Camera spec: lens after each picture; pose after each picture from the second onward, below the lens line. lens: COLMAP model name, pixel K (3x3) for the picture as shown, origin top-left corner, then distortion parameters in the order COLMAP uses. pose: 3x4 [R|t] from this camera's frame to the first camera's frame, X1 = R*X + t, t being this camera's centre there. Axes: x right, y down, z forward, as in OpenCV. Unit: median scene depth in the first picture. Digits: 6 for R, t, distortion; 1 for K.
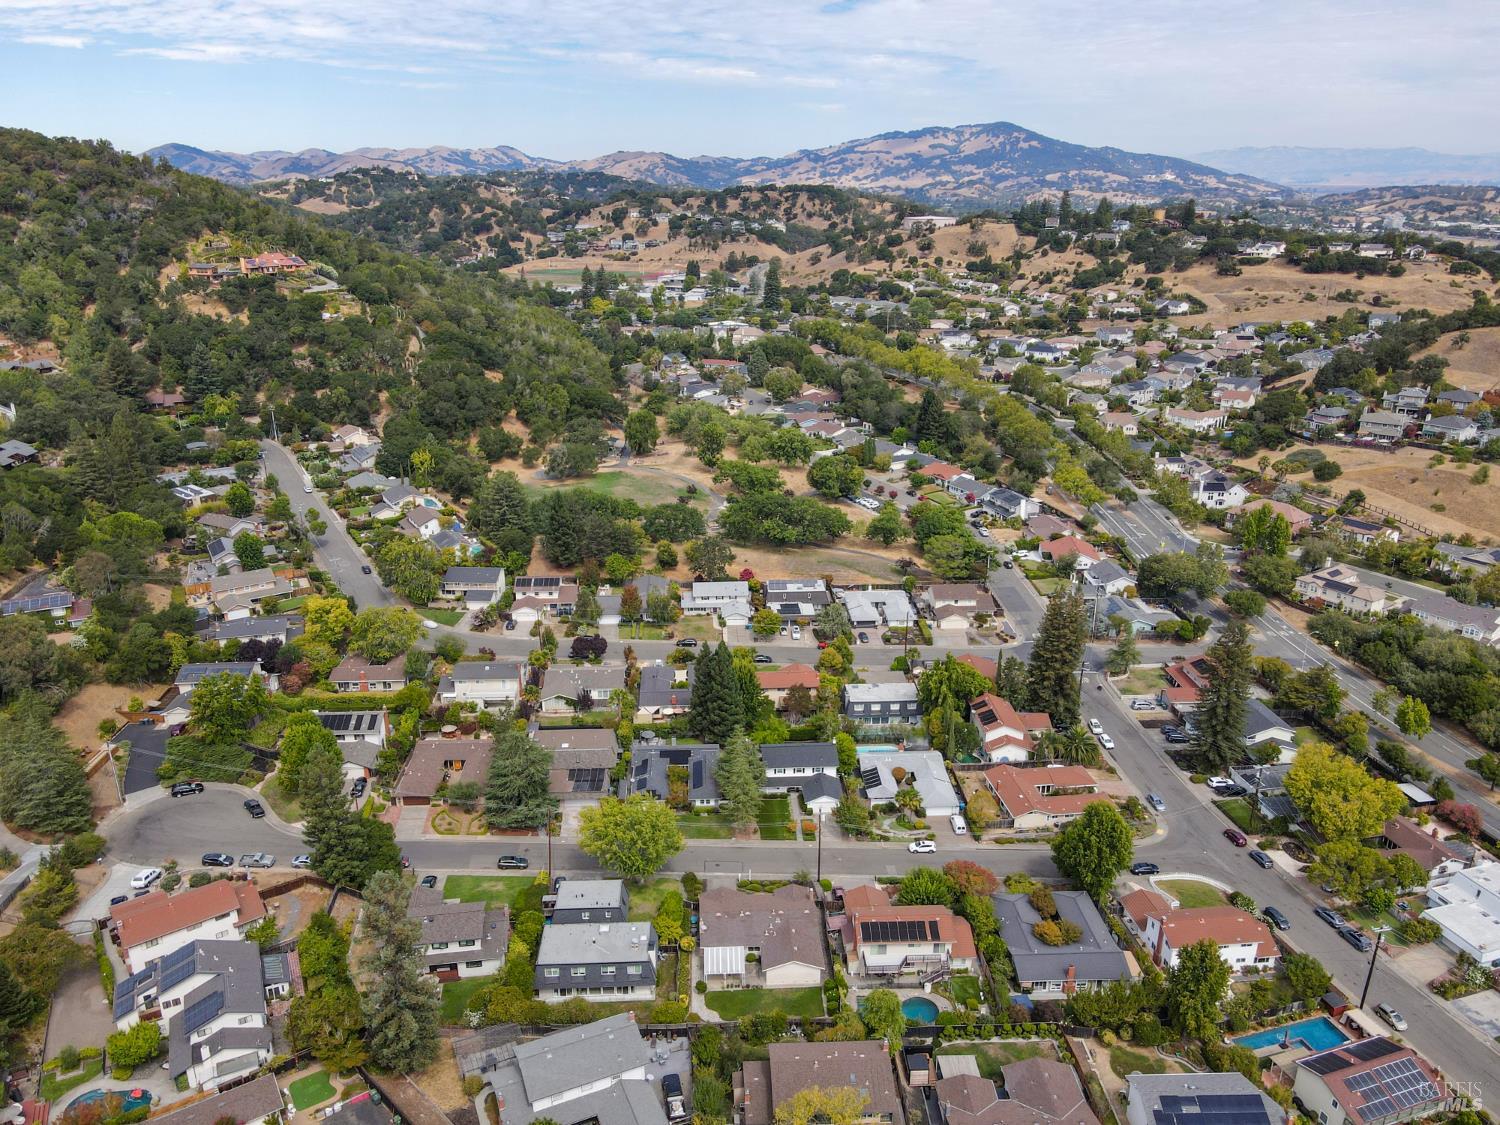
lens RADIAL K [[1110.5, 0, 750.0], [0, 1110.5, 562.5], [0, 0, 1]] dist [0.012446, 0.000846]
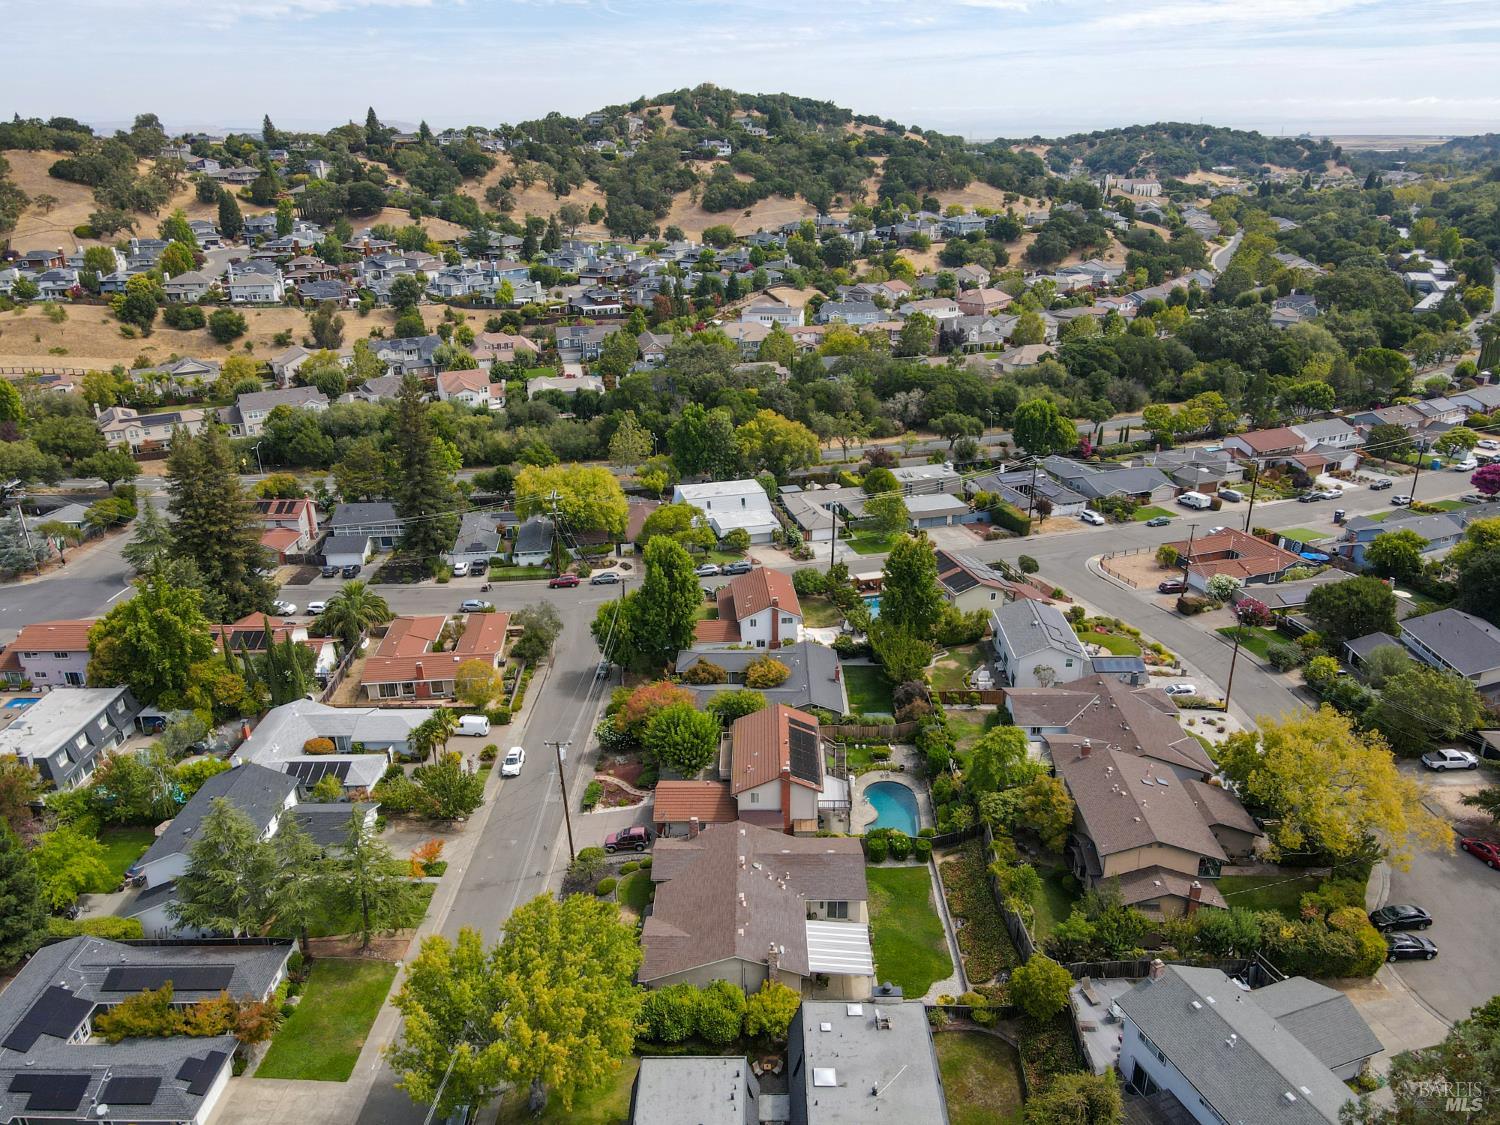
lens RADIAL K [[1110.5, 0, 750.0], [0, 1110.5, 562.5], [0, 0, 1]] dist [0.012446, 0.000846]
pose [[0.064484, -0.370171, 0.926723, -0.096279], [0.343949, 0.879997, 0.327574, -0.001731], [-0.936772, 0.297622, 0.184065, 0.181572]]
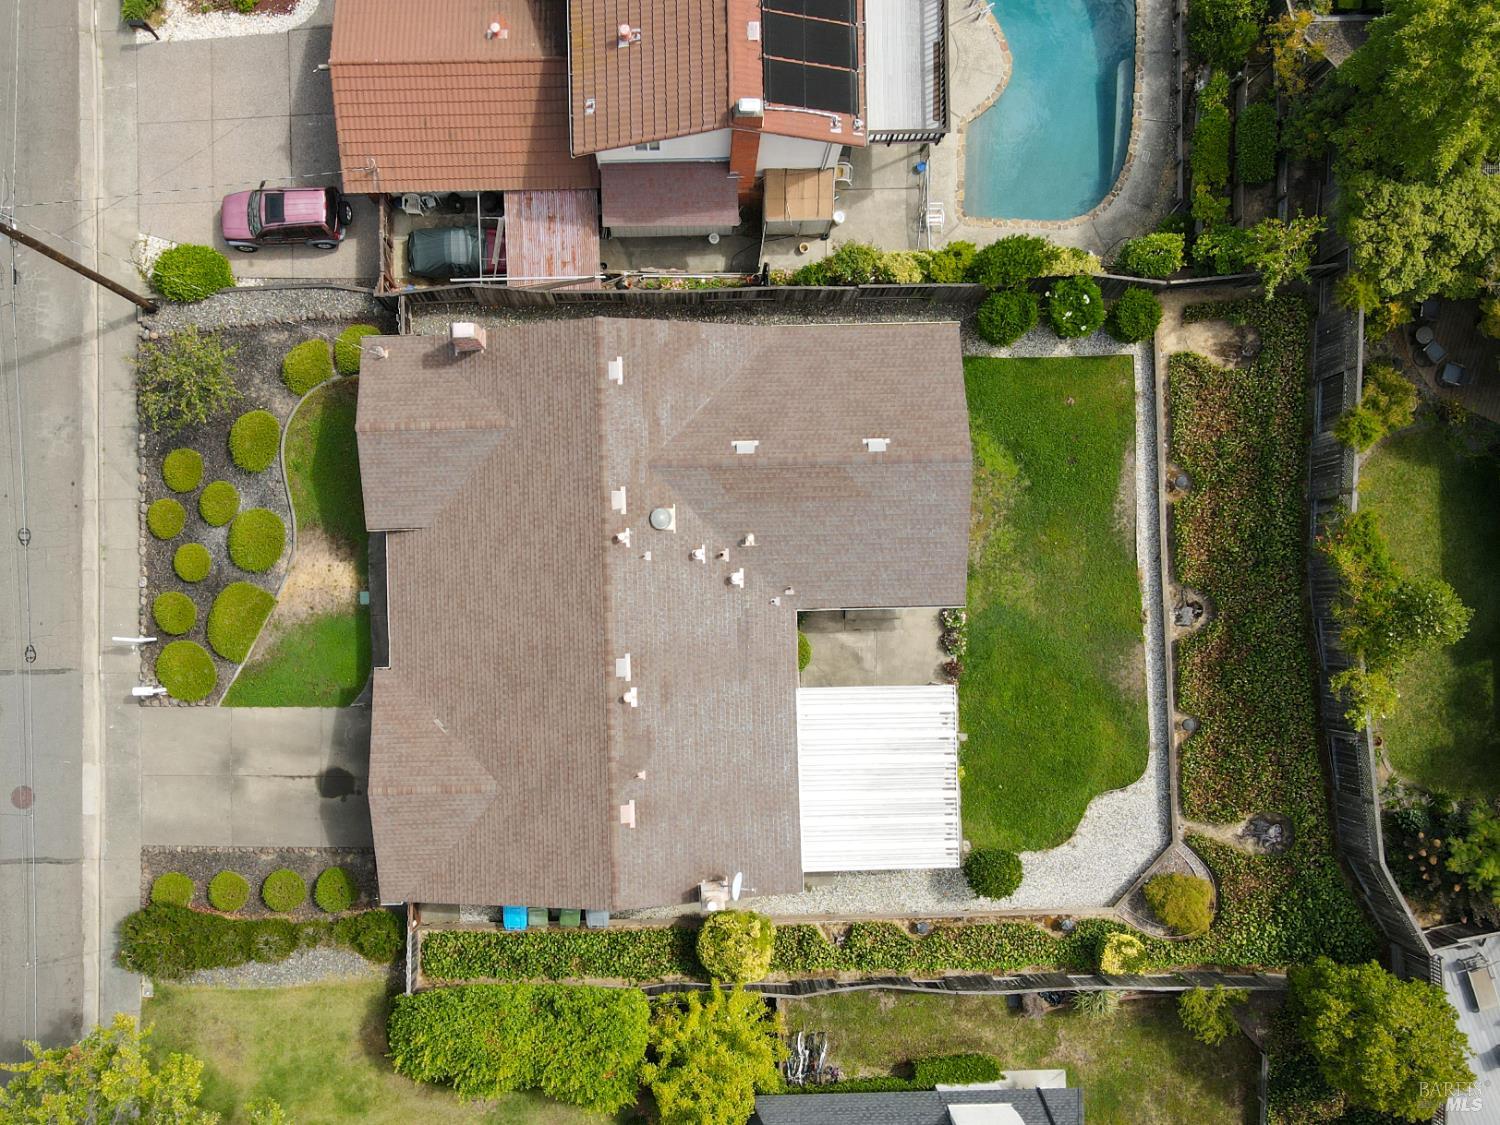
lens RADIAL K [[1110.5, 0, 750.0], [0, 1110.5, 562.5], [0, 0, 1]] dist [0.012446, 0.000846]
pose [[0.033797, -0.999427, 0.001834, 0.005378], [0.296983, 0.011795, 0.954810, 0.029945], [-0.954285, -0.031725, 0.297211, 0.198181]]
